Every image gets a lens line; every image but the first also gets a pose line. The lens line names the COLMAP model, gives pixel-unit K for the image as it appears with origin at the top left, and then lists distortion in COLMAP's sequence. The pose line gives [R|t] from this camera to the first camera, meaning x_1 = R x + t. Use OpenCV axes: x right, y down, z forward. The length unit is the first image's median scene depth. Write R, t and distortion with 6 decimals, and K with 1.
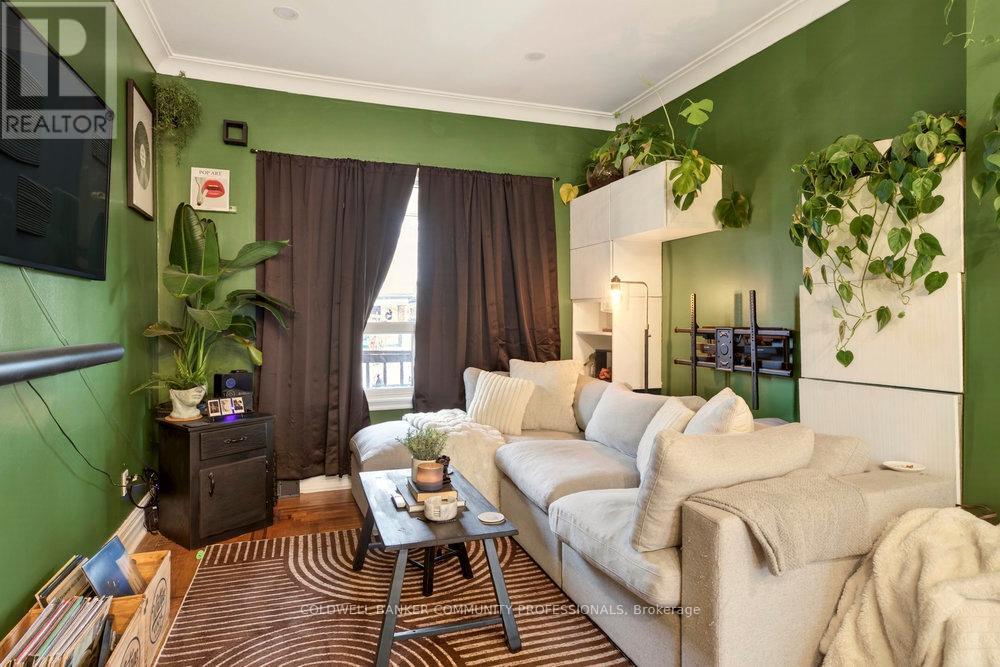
lens RADIAL K [[577.6, 0, 499.1], [0, 577.6, 326.1], [0, 0, 1]] dist [0.001714, 0.003463]
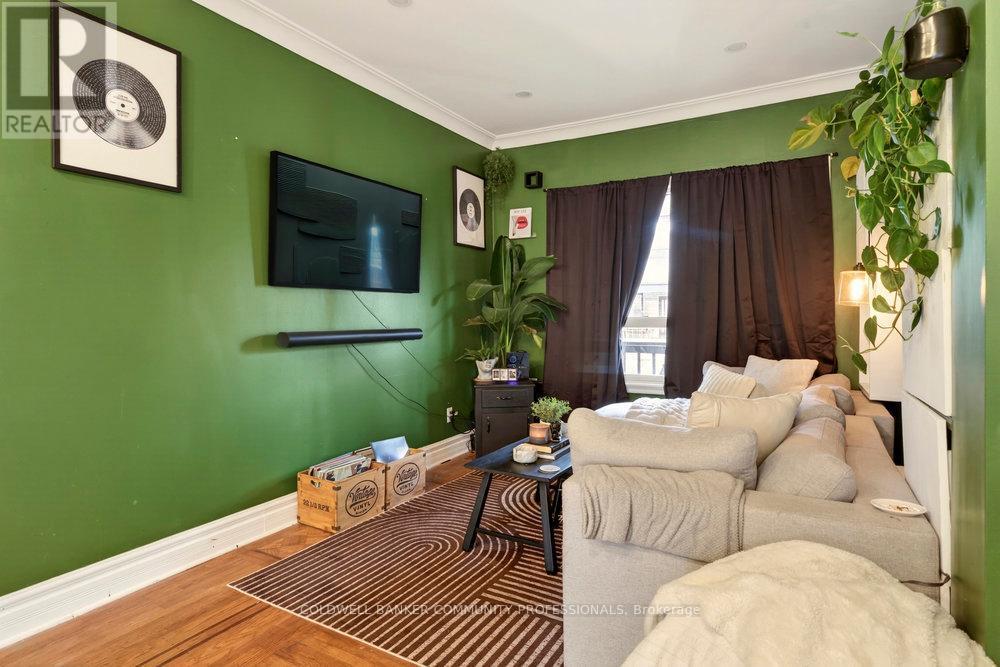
lens RADIAL K [[577.6, 0, 499.7], [0, 577.6, 328.1], [0, 0, 1]] dist [0.001714, 0.003463]
pose [[0.632480, 0.016547, -0.774400, 0.566453], [-0.008774, 0.999861, 0.014199, 0.001381], [0.774527, -0.002186, 0.632537, 0.063130]]
